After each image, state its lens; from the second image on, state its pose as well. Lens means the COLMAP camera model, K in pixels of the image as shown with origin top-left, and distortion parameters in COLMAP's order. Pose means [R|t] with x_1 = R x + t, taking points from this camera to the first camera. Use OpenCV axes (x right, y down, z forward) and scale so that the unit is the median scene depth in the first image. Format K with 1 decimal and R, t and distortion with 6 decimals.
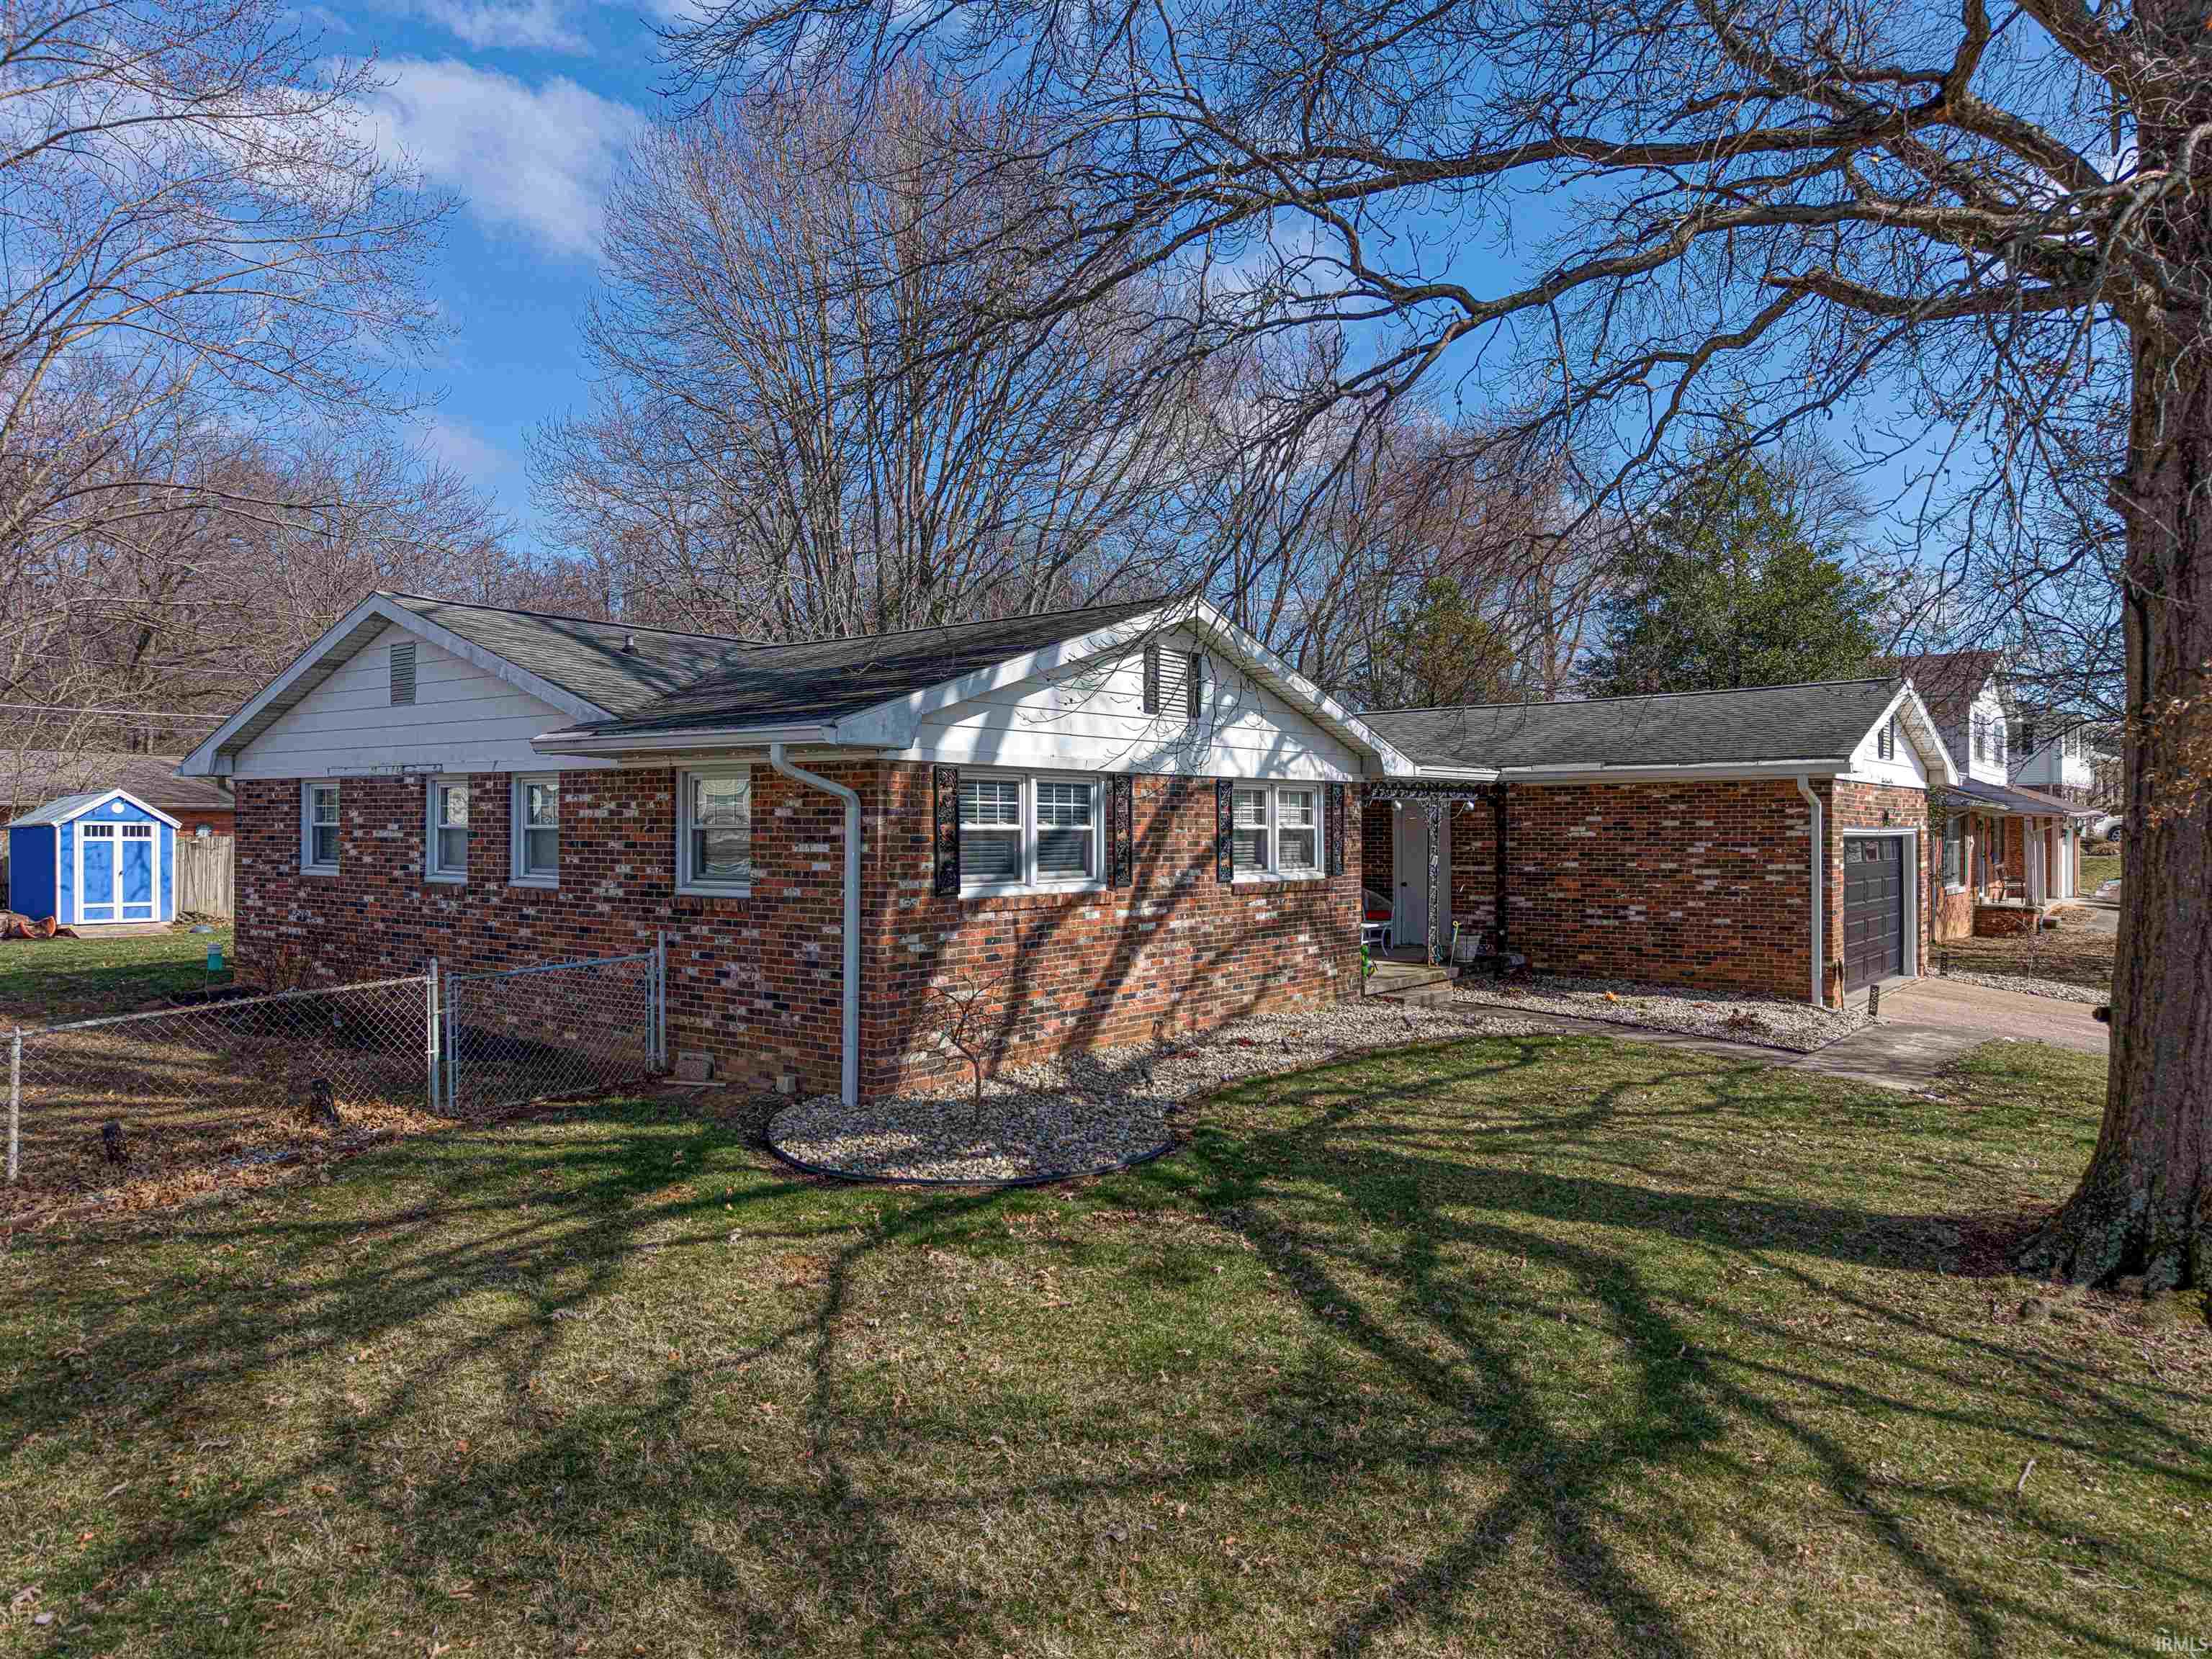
lens RADIAL K [[1504.7, 0, 1105.7], [0, 1504.7, 833.2], [0, 0, 1]] dist [0.009891, -0.013453]
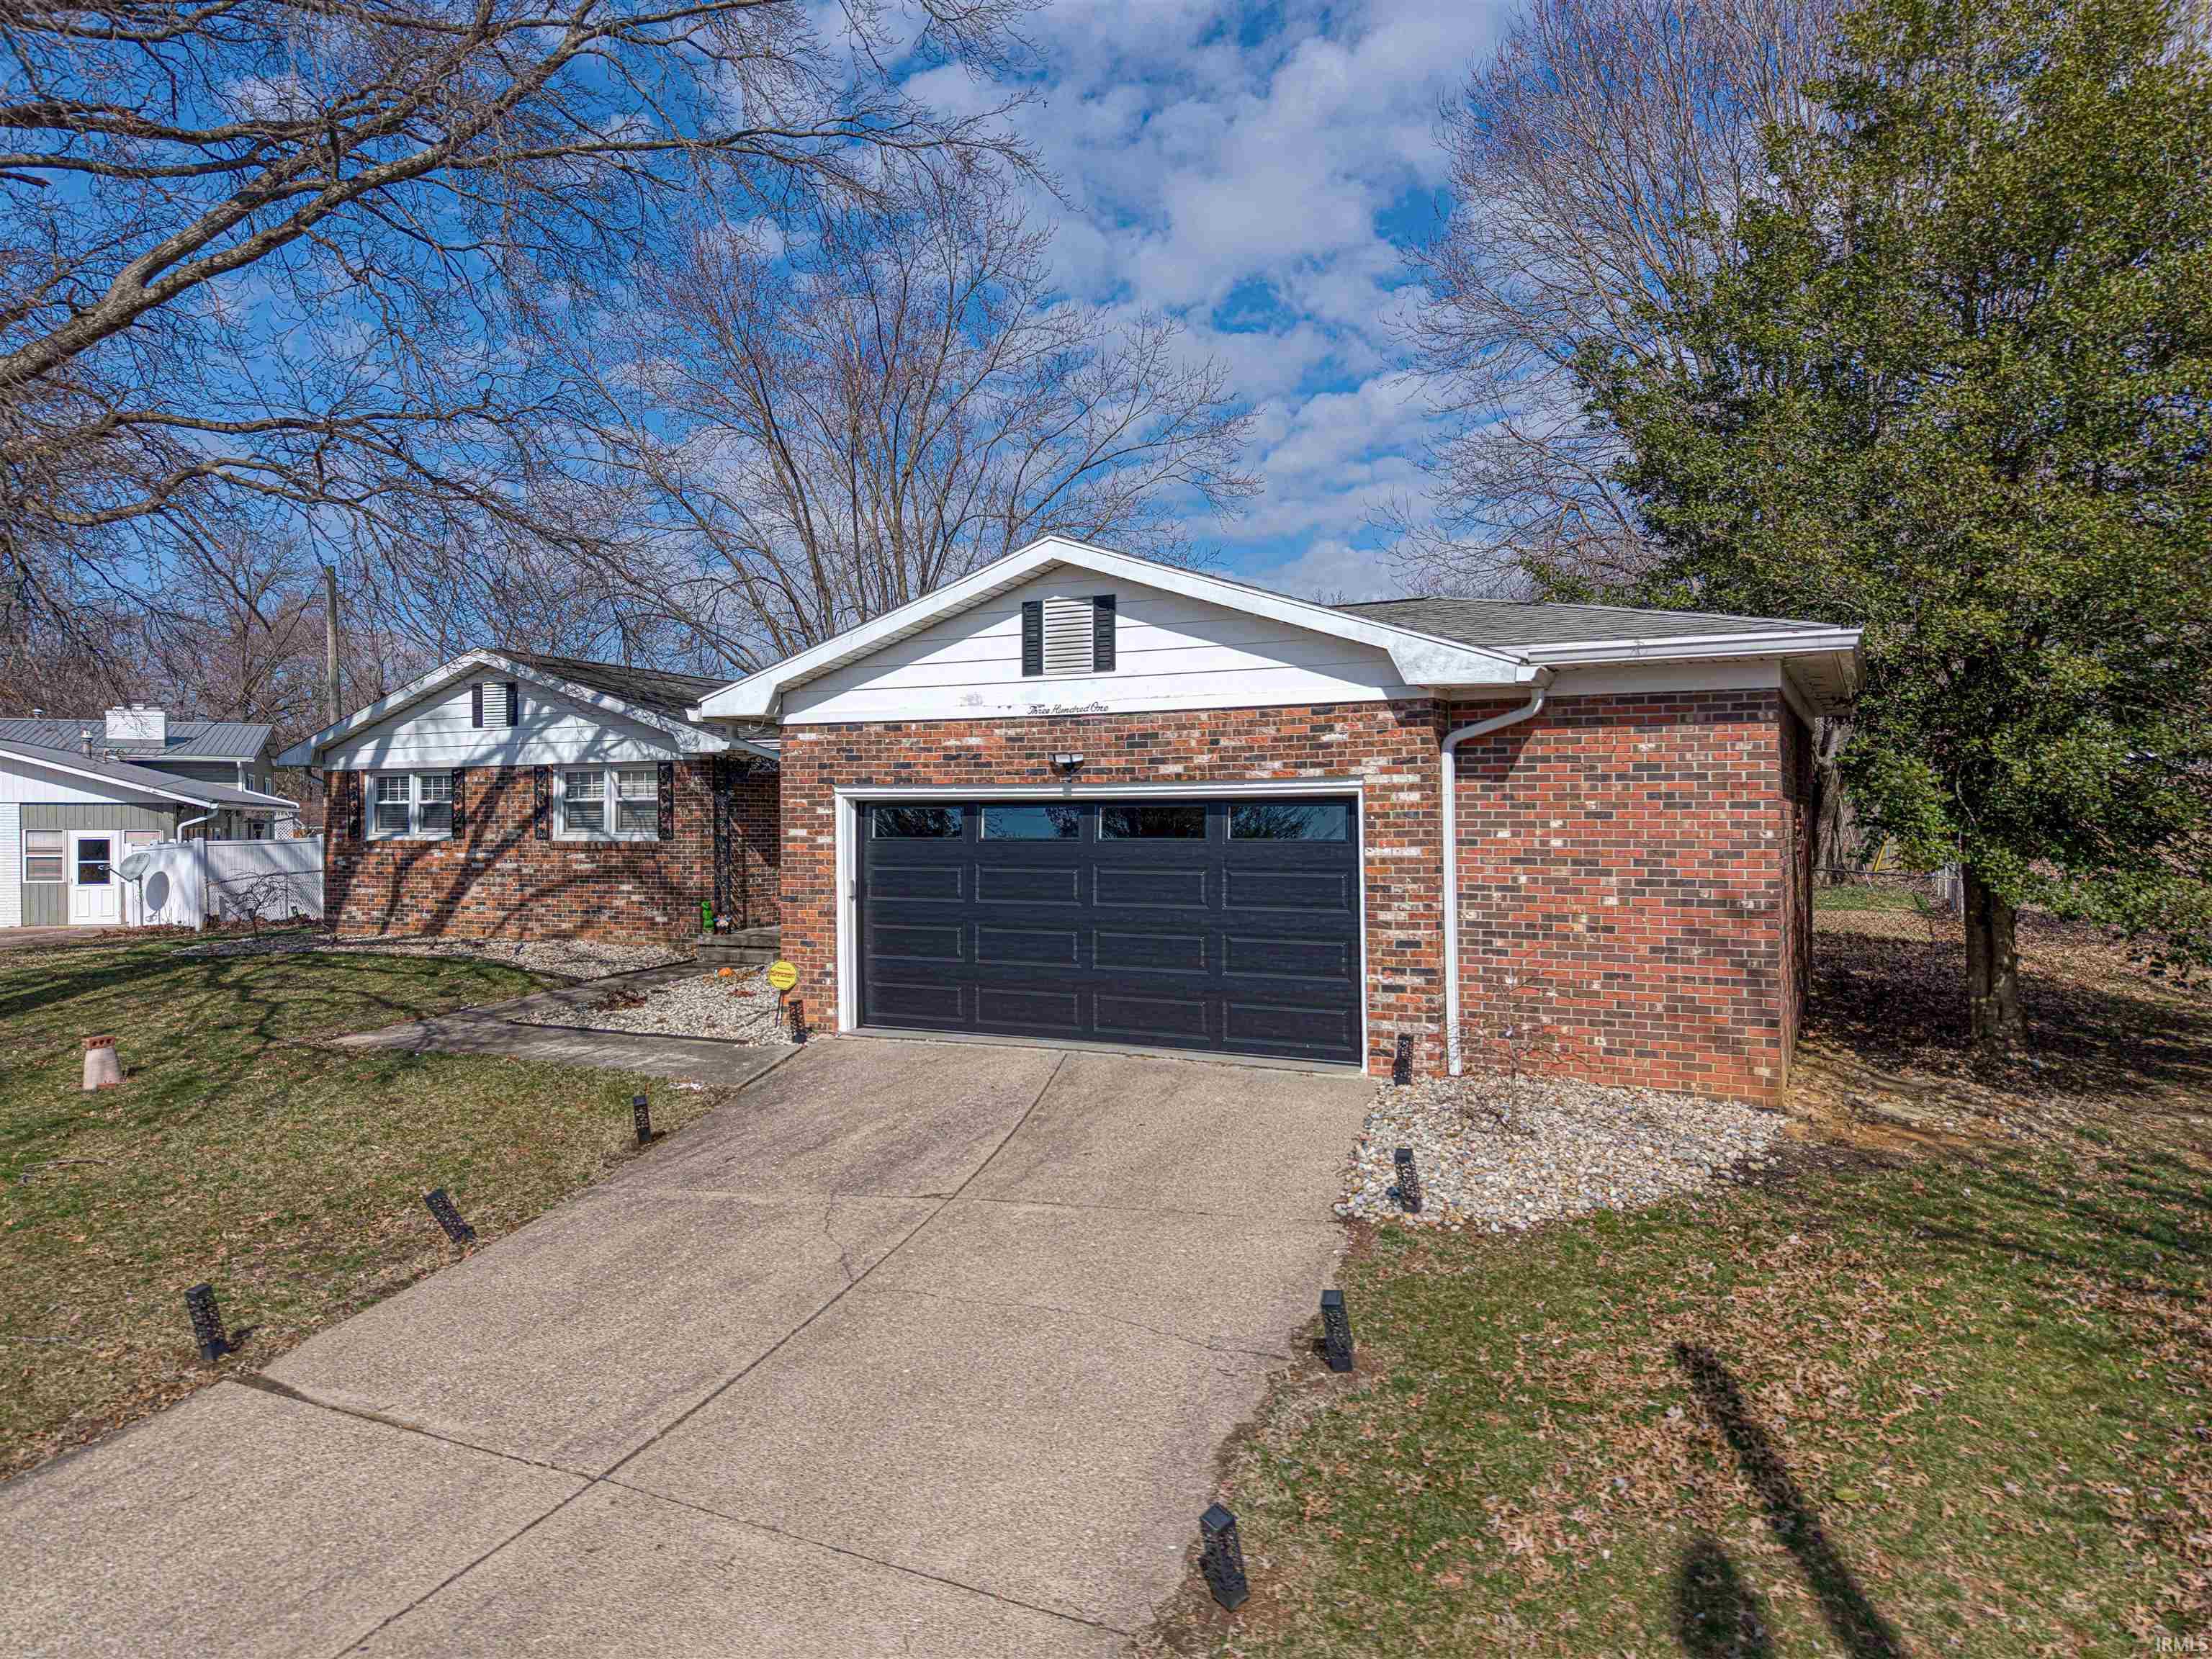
lens RADIAL K [[1504.7, 0, 1110.7], [0, 1504.7, 814.5], [0, 0, 1]] dist [0.009891, -0.013453]
pose [[0.170623, 0.014465, -0.985230, 1.543542], [0.010857, 0.999804, 0.016560, -0.008348], [0.985277, -0.013522, 0.170433, 1.273567]]
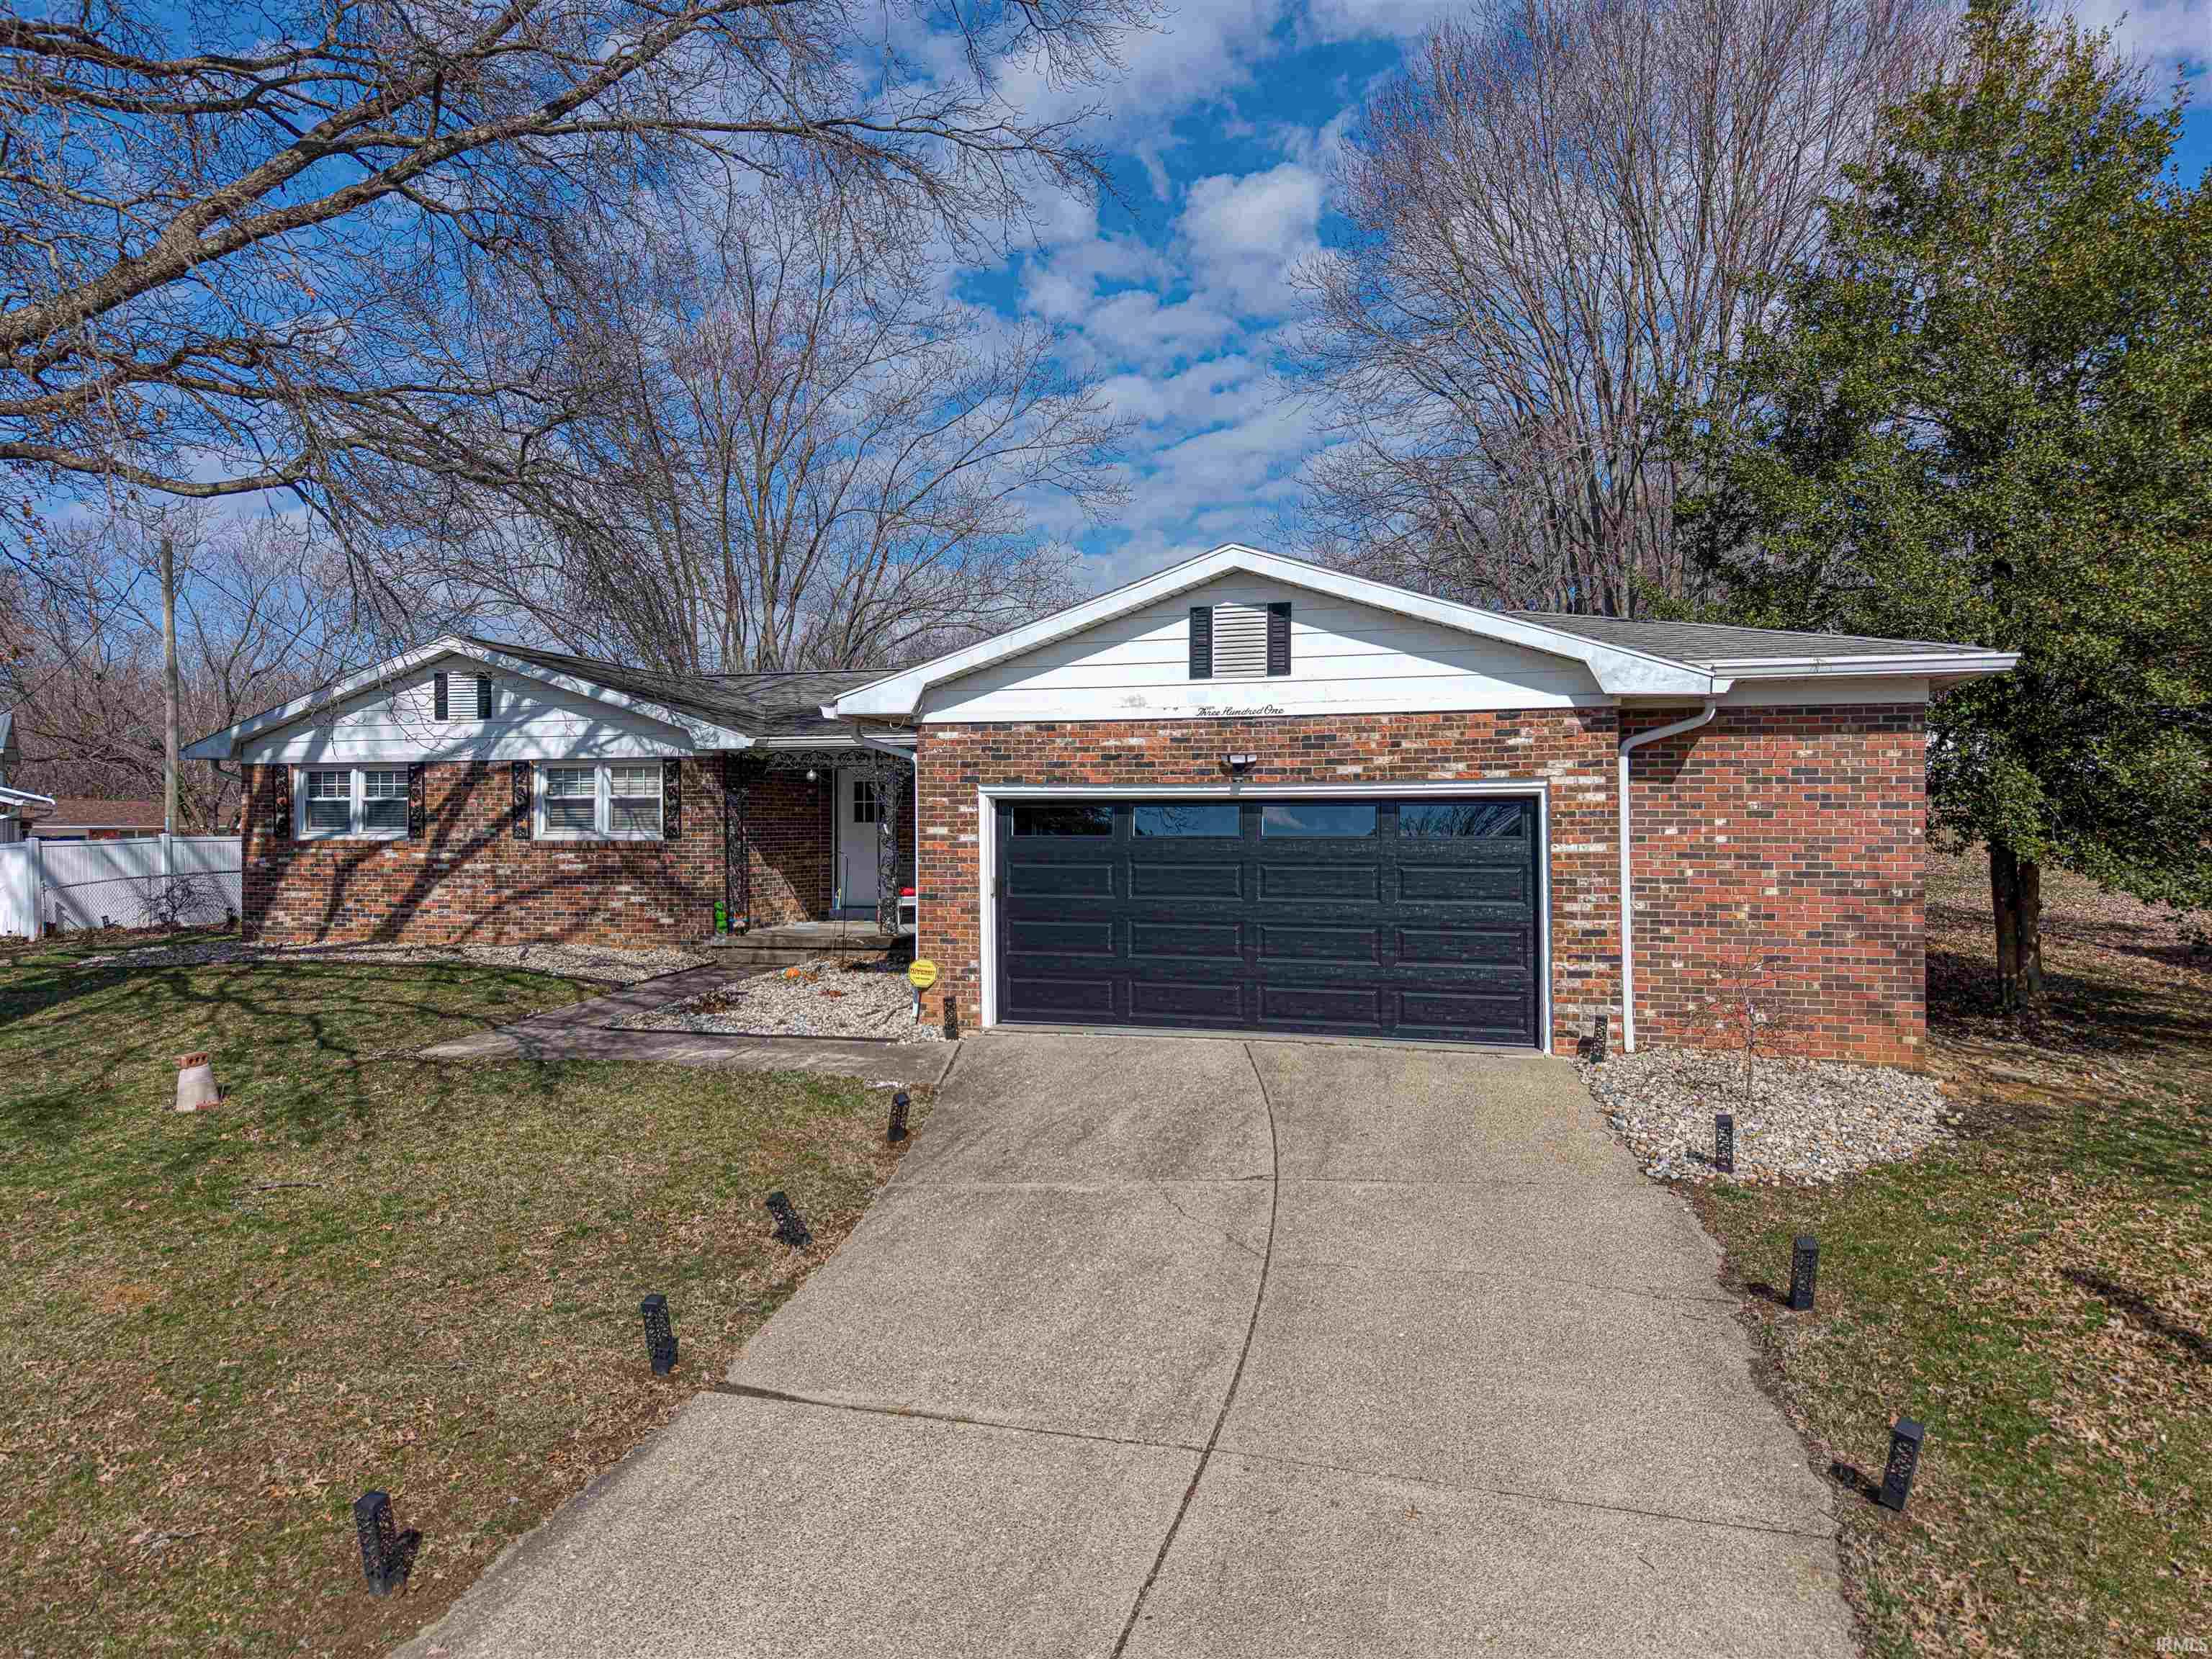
lens RADIAL K [[1504.7, 0, 1102.5], [0, 1504.7, 825.9], [0, 0, 1]] dist [0.009891, -0.013453]
pose [[0.345475, 0.022730, -0.938153, 1.502222], [0.006736, 0.999621, 0.026700, -0.011177], [0.938404, -0.015544, 0.345191, 1.013617]]
